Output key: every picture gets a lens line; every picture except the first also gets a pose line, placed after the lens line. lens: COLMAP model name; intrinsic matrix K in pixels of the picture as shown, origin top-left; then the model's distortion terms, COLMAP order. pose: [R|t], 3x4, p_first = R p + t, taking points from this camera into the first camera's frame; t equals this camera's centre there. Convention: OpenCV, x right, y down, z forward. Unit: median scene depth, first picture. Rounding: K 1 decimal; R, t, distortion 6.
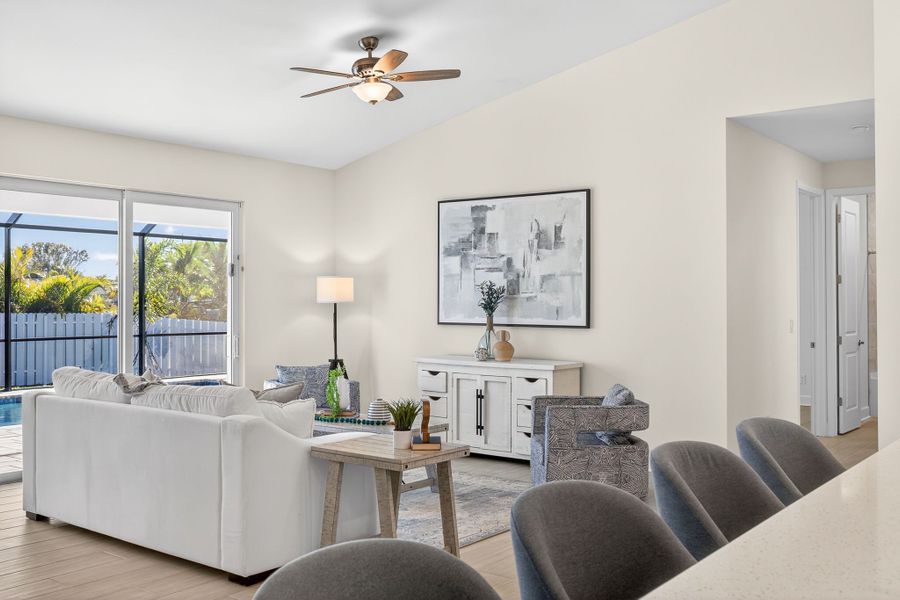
lens RADIAL K [[848.4, 0, 447.4], [0, 848.4, 293.6], [0, 0, 1]] dist [-0.019095, 0.000000]
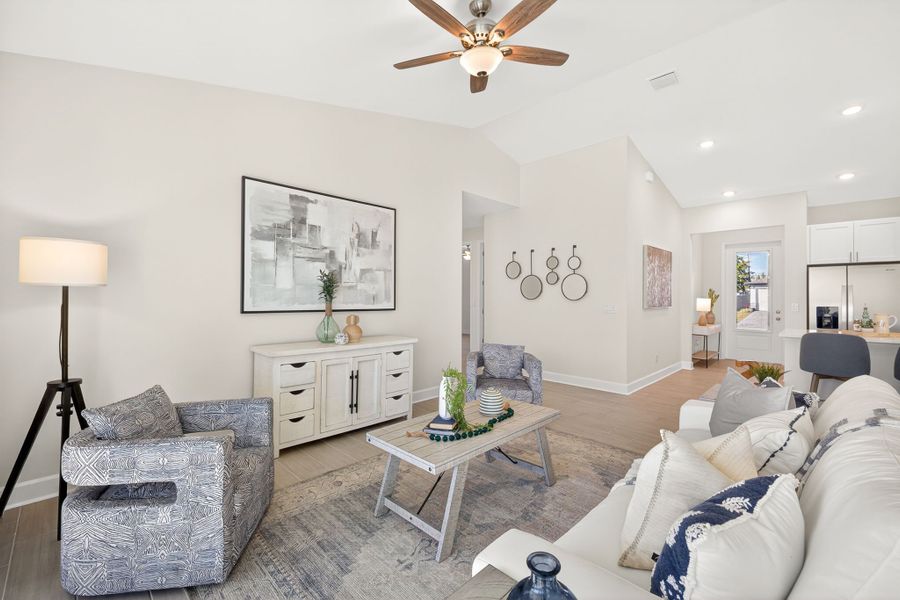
lens RADIAL K [[391.3, 0, 448.7], [0, 391.3, 291.7], [0, 0, 1]] dist [-0.003939, -0.001059]
pose [[0.107761, 0.011270, 0.994113, -0.436448], [-0.018532, 0.999785, -0.009325, 0.014470], [-0.994004, -0.017418, 0.107947, 0.810836]]
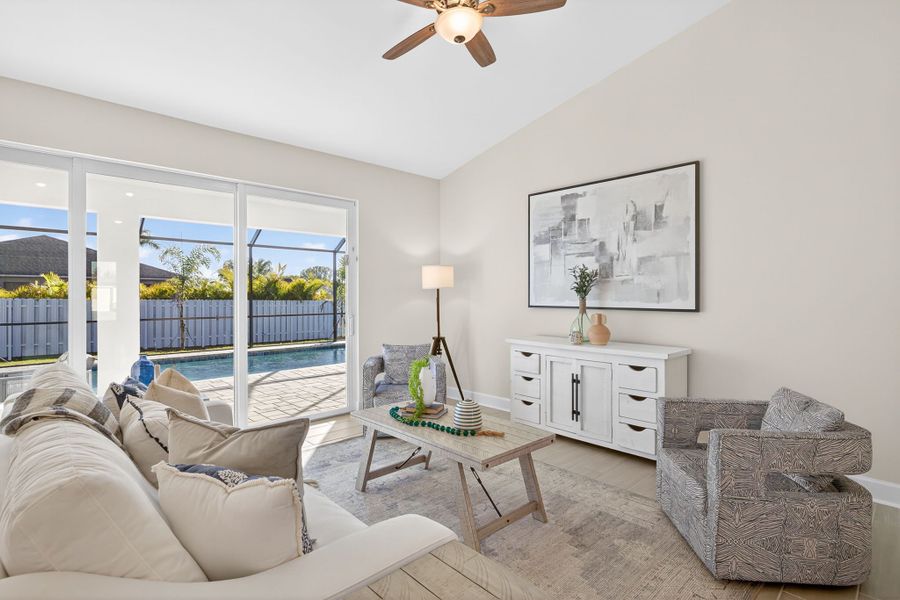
lens RADIAL K [[444.3, 0, 450.1], [0, 444.3, 292.9], [0, 0, 1]] dist [0.007573, -0.000673]
pose [[0.987944, -0.003125, -0.154777, -0.024542], [0.003967, 0.999979, 0.005133, 0.015772], [0.154758, -0.005685, 0.987936, 0.459540]]
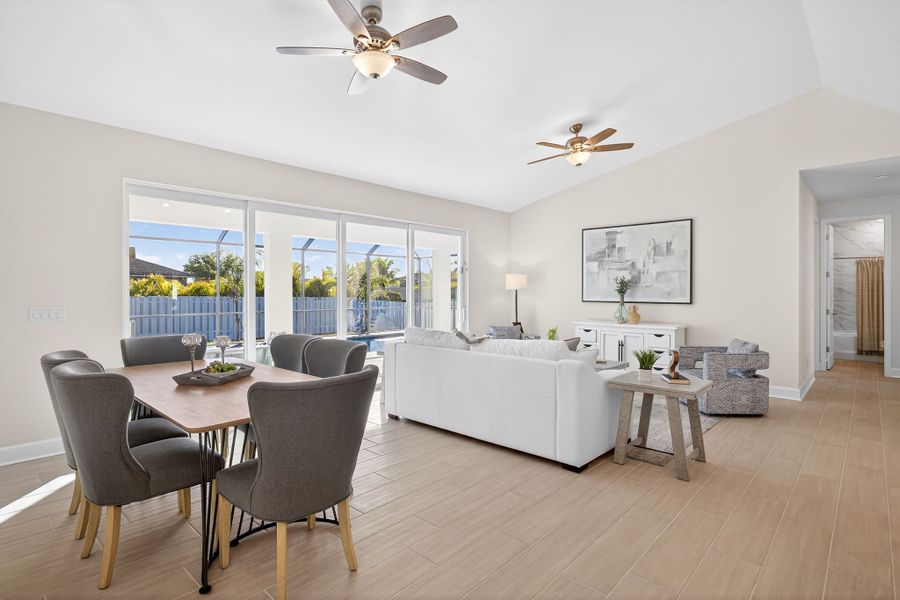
lens RADIAL K [[444.3, 0, 457.7], [0, 444.3, 294.9], [0, 0, 1]] dist [0.007573, -0.000673]
pose [[0.996261, -0.000480, -0.086392, -0.200177], [0.001969, 0.999851, 0.017143, 0.007056], [0.086371, -0.017249, 0.996114, 0.101858]]
